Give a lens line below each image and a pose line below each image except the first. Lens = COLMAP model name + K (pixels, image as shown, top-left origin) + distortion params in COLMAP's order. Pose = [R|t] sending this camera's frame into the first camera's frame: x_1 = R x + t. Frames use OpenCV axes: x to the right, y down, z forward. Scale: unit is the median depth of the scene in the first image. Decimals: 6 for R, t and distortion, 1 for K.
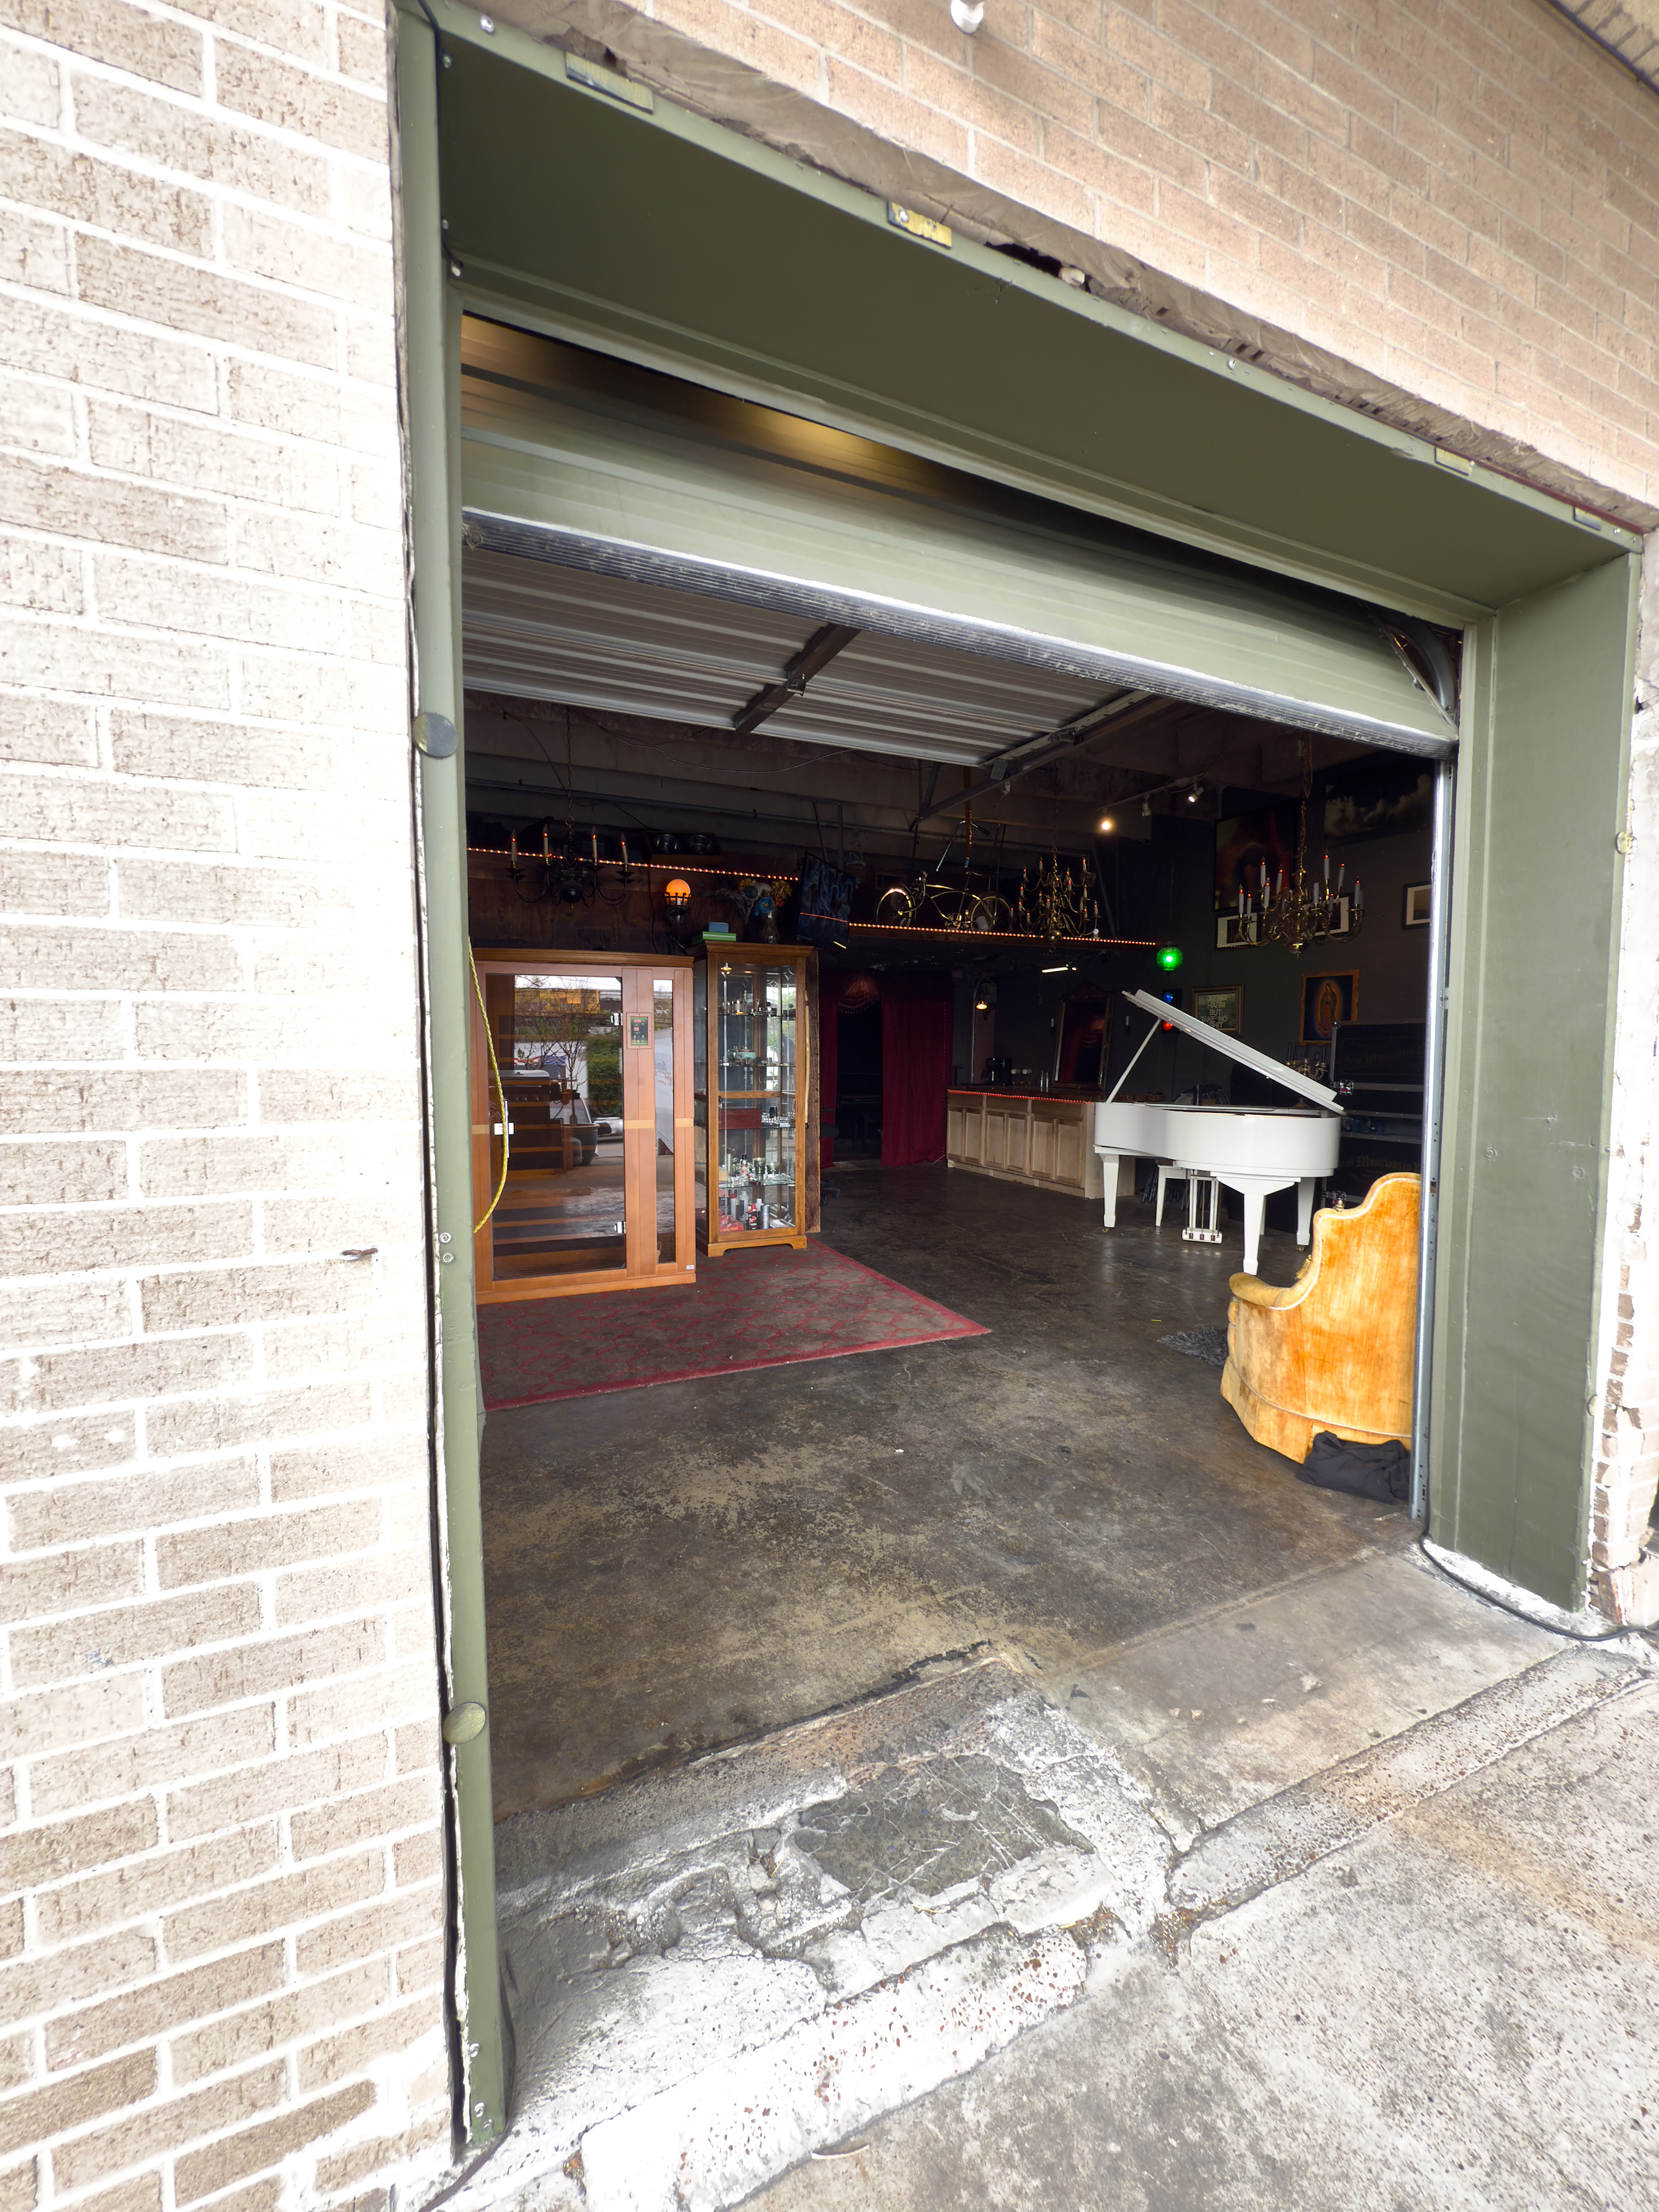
lens RADIAL K [[898.2, 0, 832.8], [0, 898.2, 1103.6], [0, 0, 1]] dist [-0.004849, 0.000422]
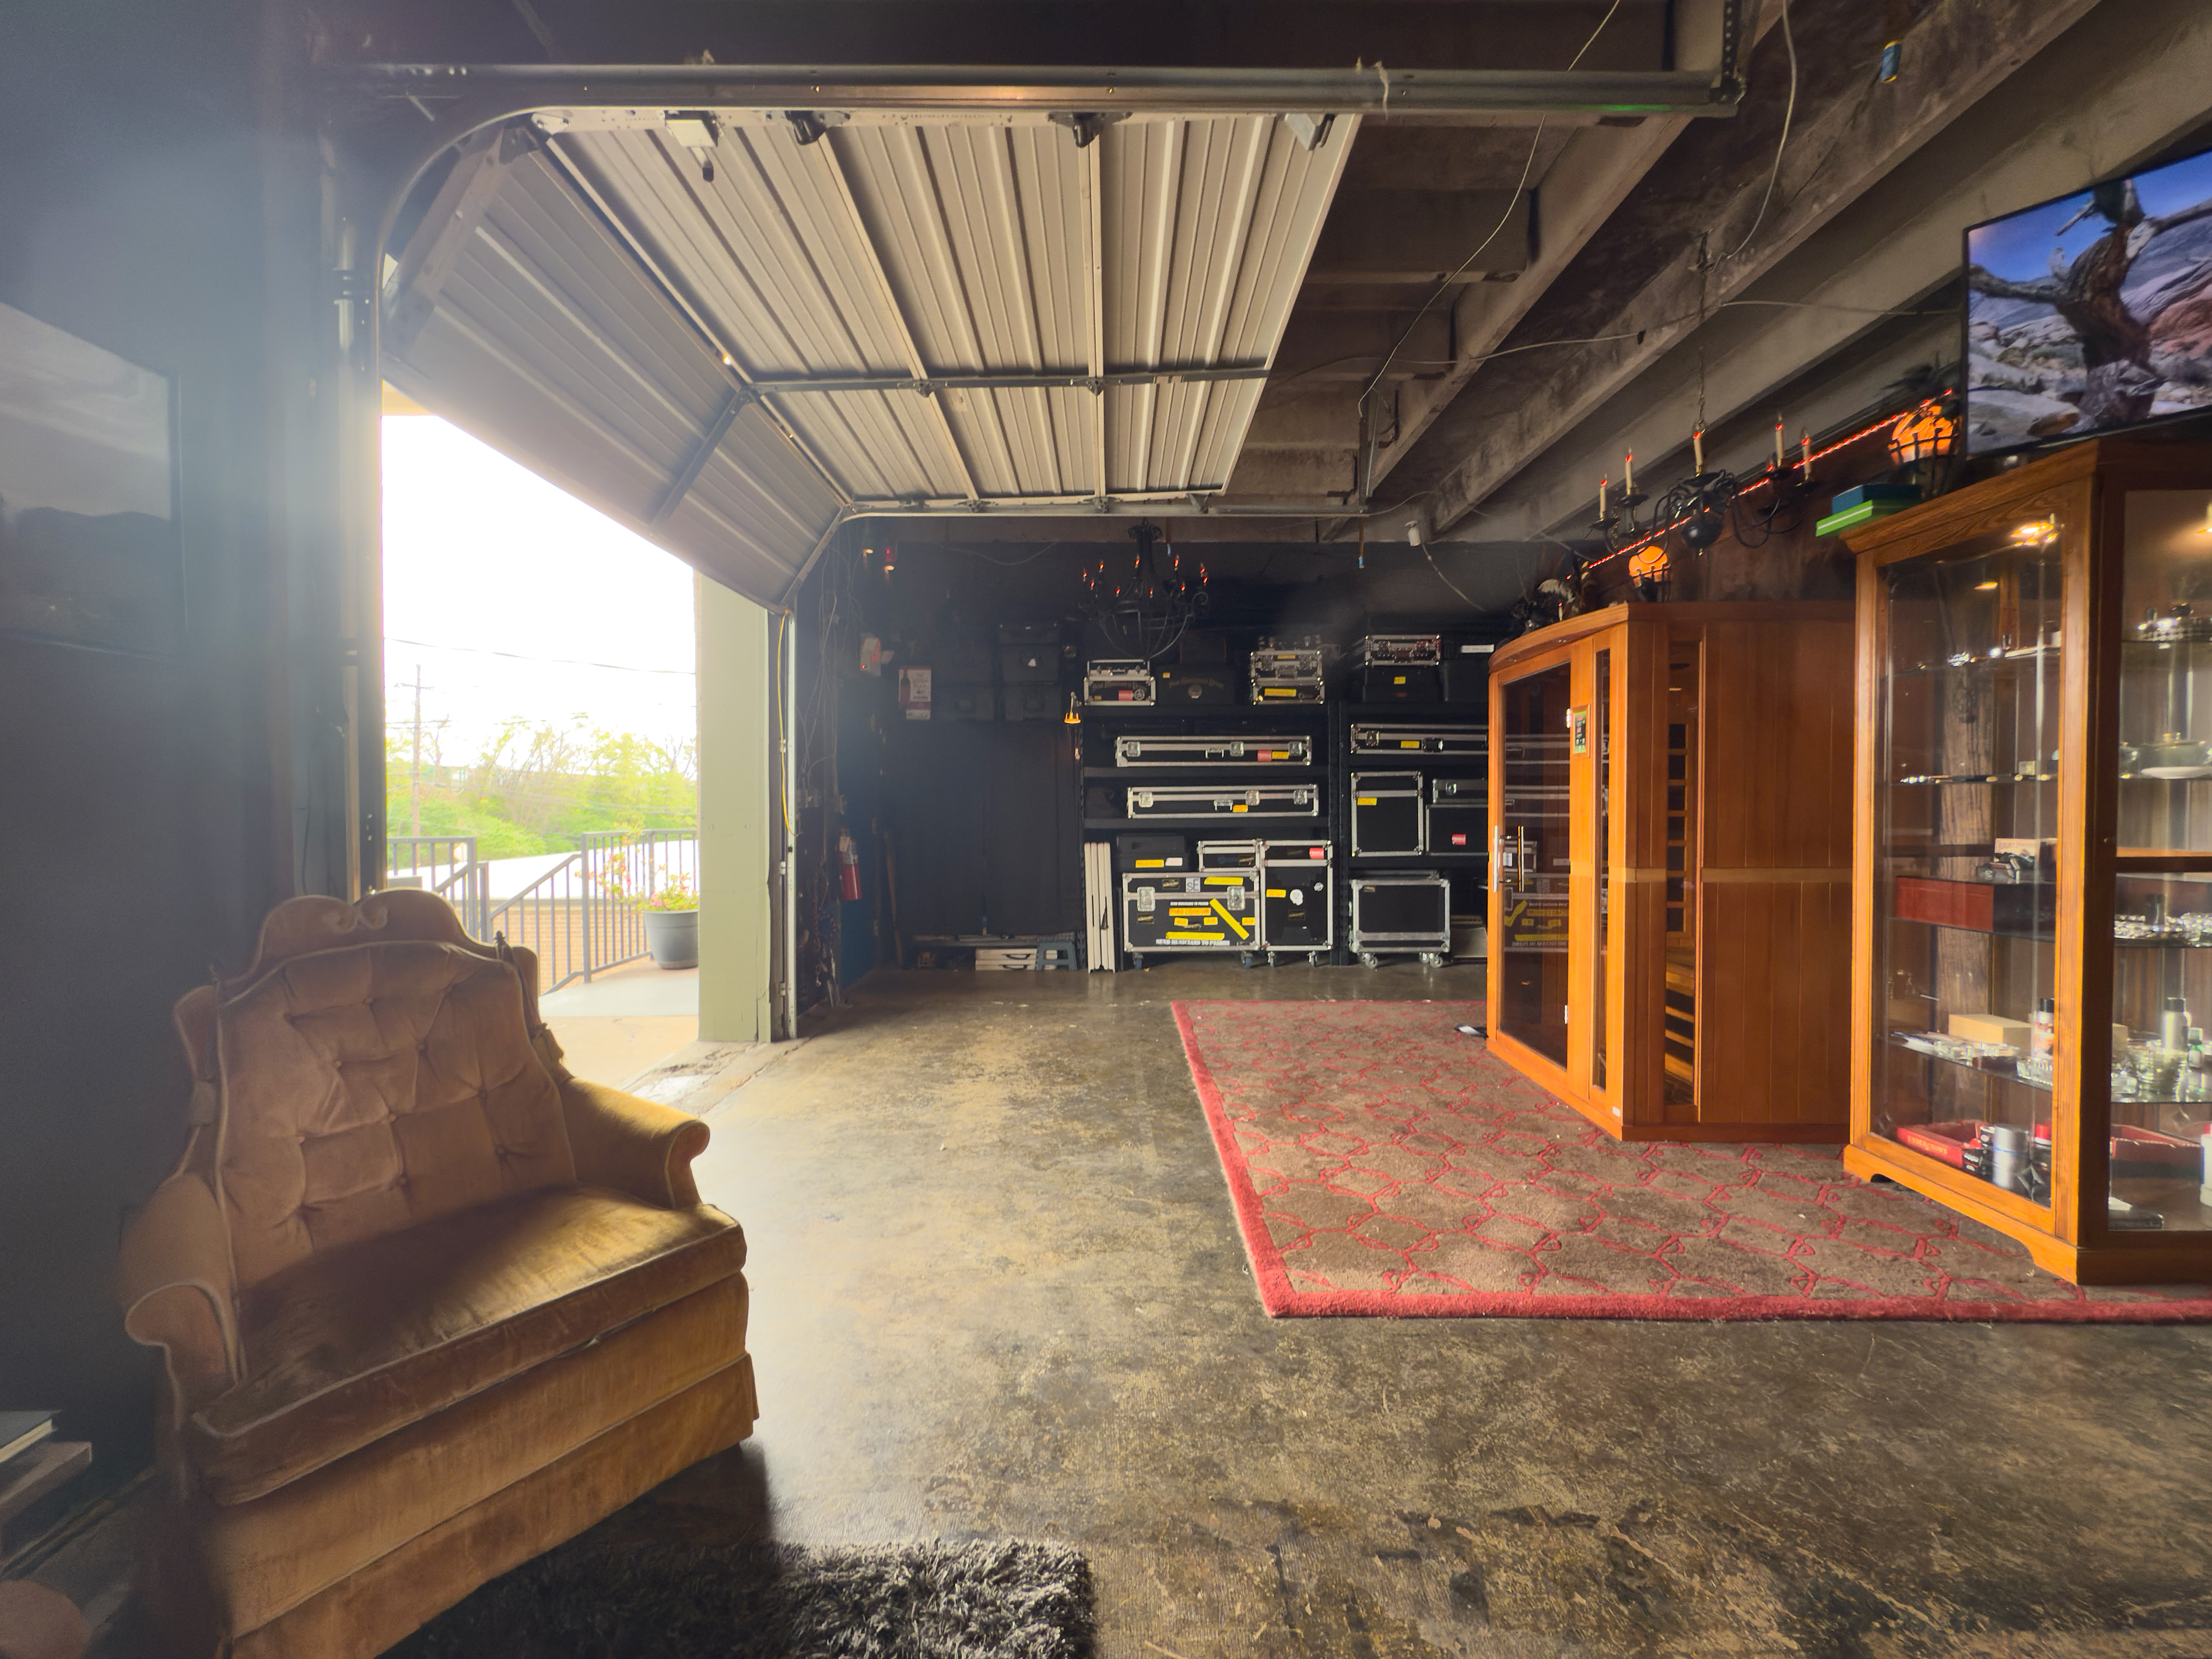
lens RADIAL K [[898.2, 0, 1105.4], [0, 898.2, 826.1], [0, 0, 1]] dist [-0.004849, 0.000422]
pose [[-0.424693, 0.013355, -0.905239, 0.738447], [-0.058153, 0.997424, 0.041997, -0.025410], [0.903468, 0.070478, -0.422822, 1.268317]]
